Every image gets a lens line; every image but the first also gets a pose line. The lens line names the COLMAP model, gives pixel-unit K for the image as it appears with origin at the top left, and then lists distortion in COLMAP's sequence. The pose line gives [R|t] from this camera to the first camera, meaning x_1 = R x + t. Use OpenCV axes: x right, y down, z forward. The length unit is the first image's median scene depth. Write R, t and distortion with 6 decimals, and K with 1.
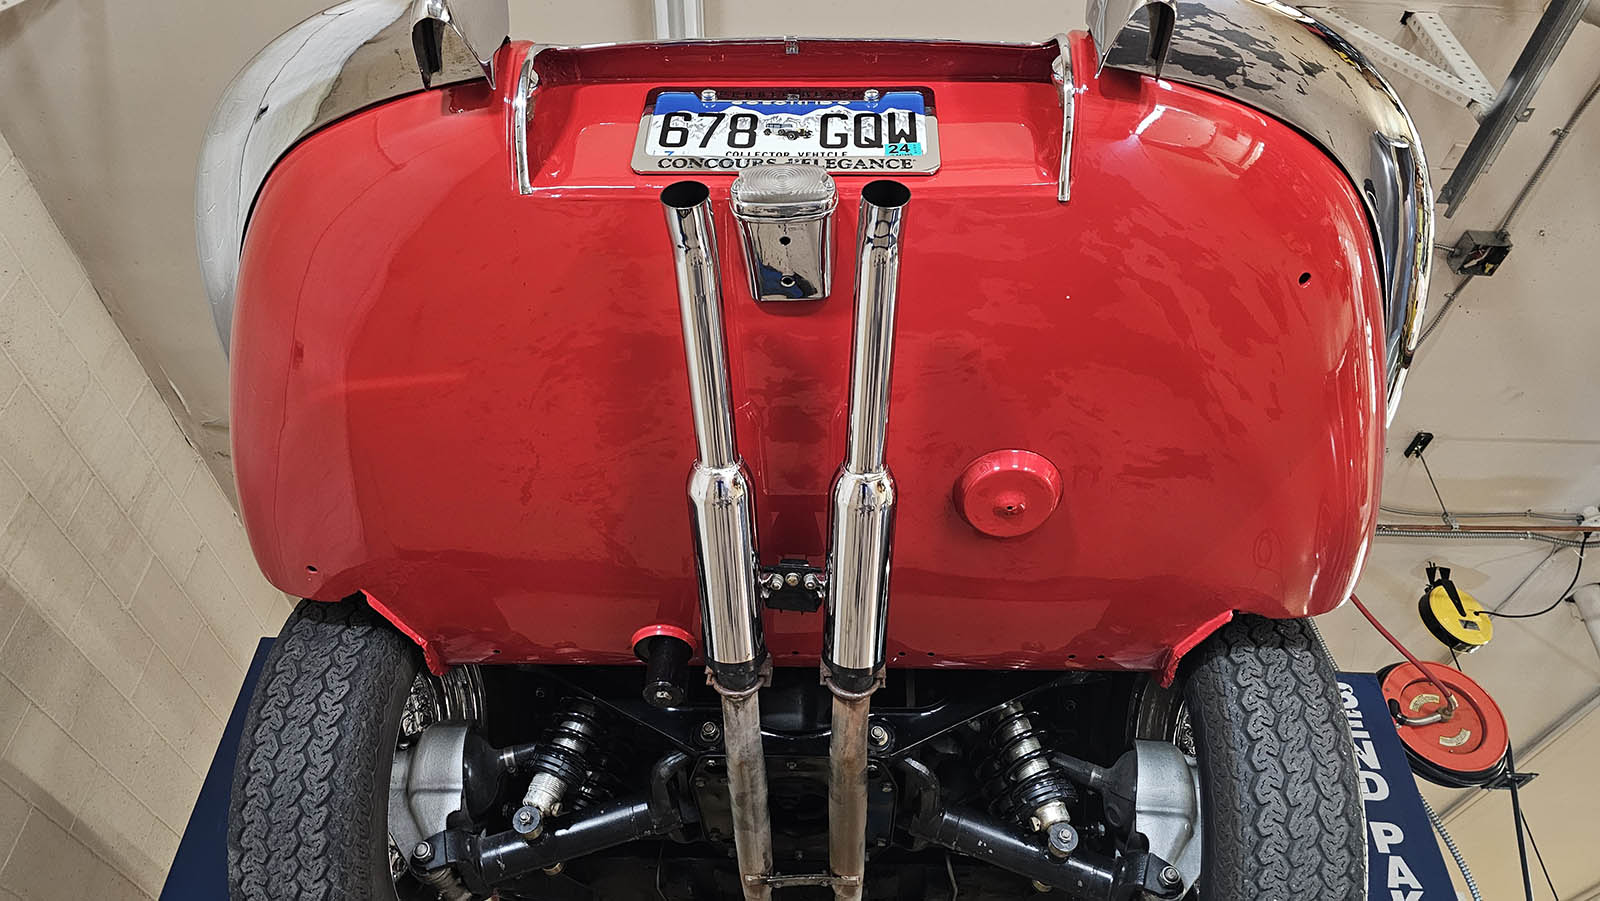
lens RADIAL K [[1084.9, 0, 802.8], [0, 1084.9, 448.9], [0, 0, 1]] dist [0.064147, -0.055931]
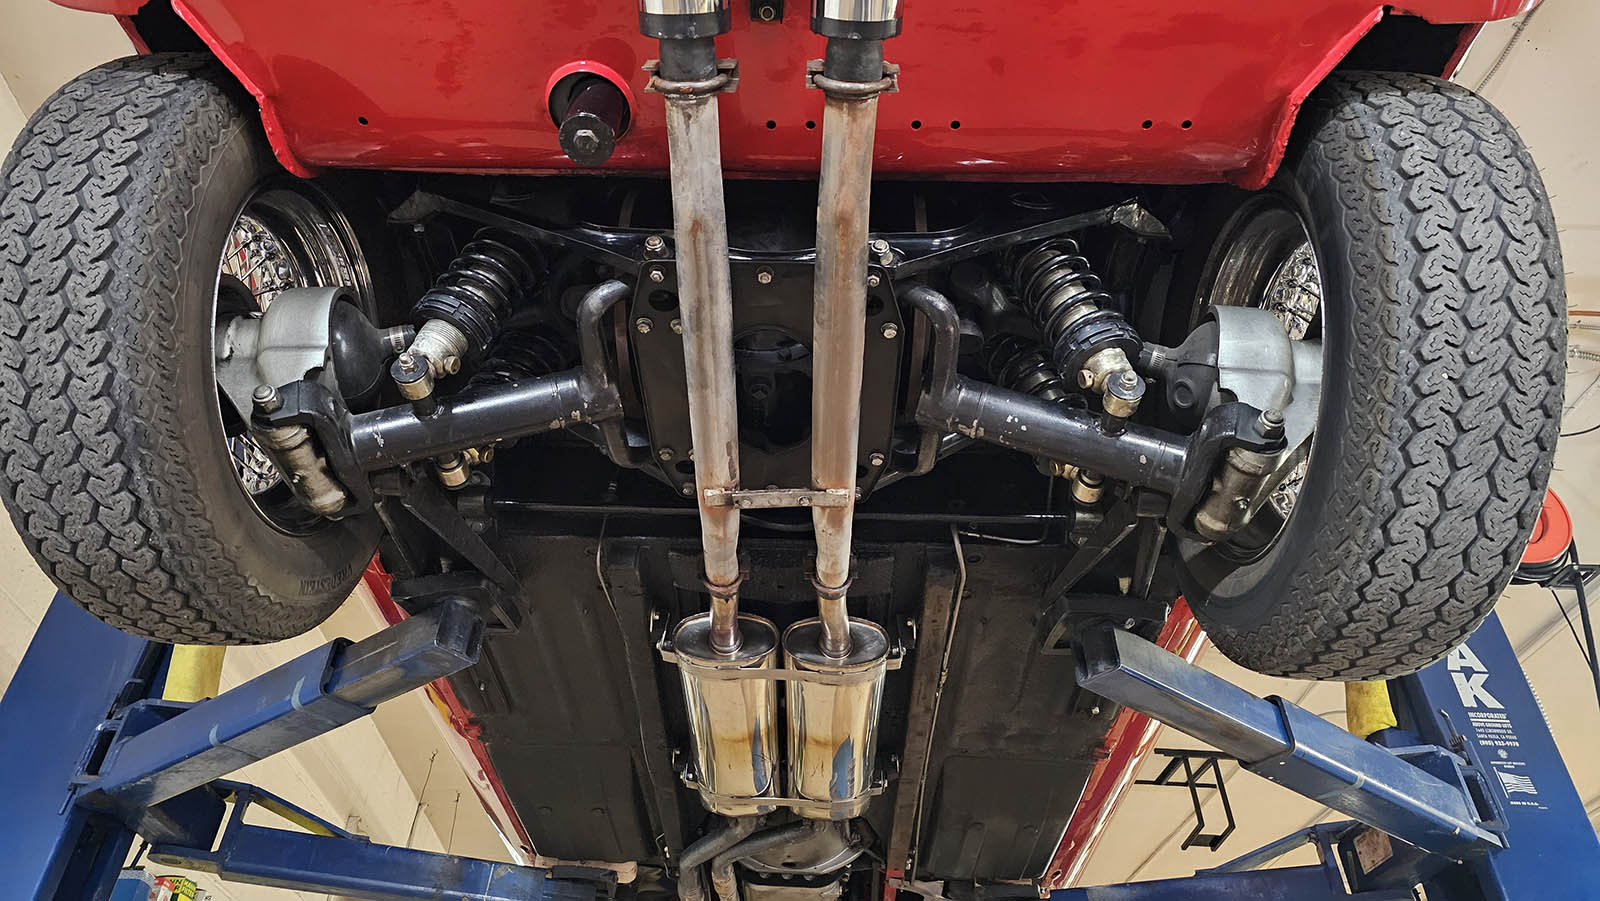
lens RADIAL K [[1084.9, 0, 793.3], [0, 1084.9, 441.1], [0, 0, 1]] dist [0.064147, -0.055931]
pose [[0.999865, 0.009155, 0.013634, 0.000274], [-0.009332, 0.999872, 0.012973, 0.379103], [-0.013513, -0.013098, 0.999823, 0.250792]]
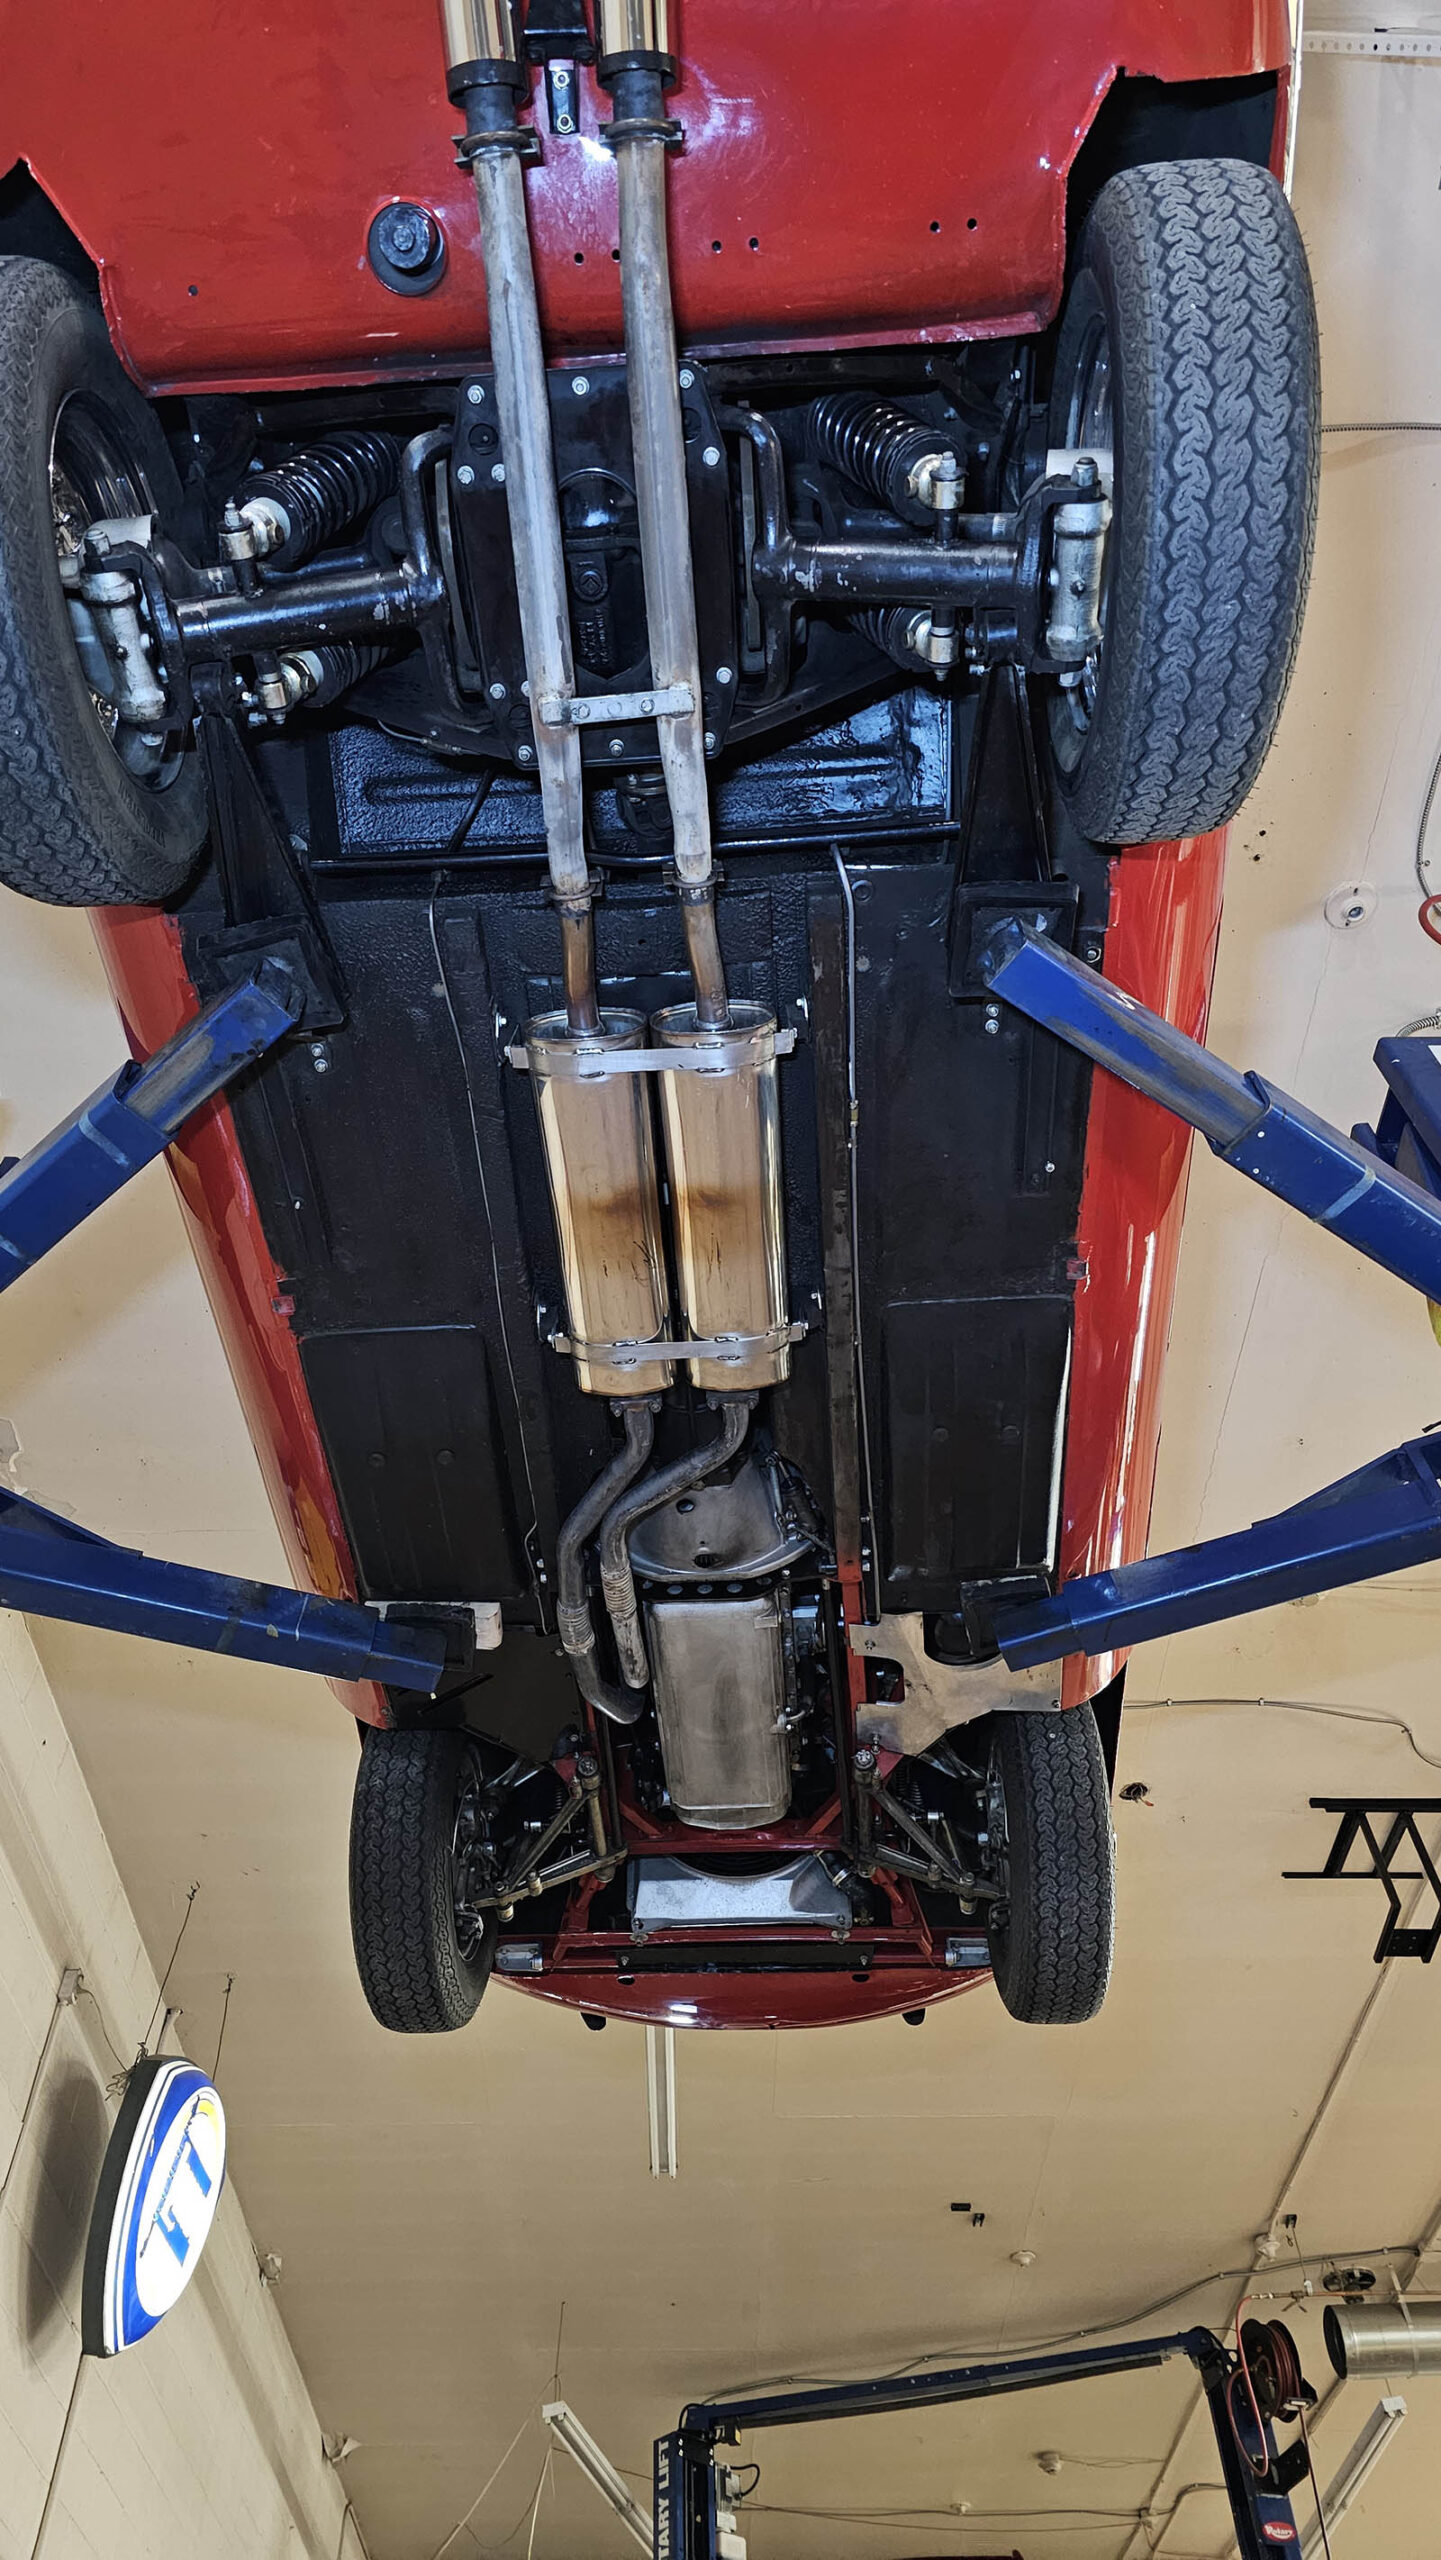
lens RADIAL K [[1735.8, 0, 703.3], [0, 1735.8, 1286.0], [0, 0, 1]] dist [0.064147, -0.055931]
pose [[0.998333, -0.057682, -0.001902, 0.040755], [0.056009, 0.976283, -0.209126, 1.124009], [0.013920, 0.208671, 0.977887, -0.063894]]
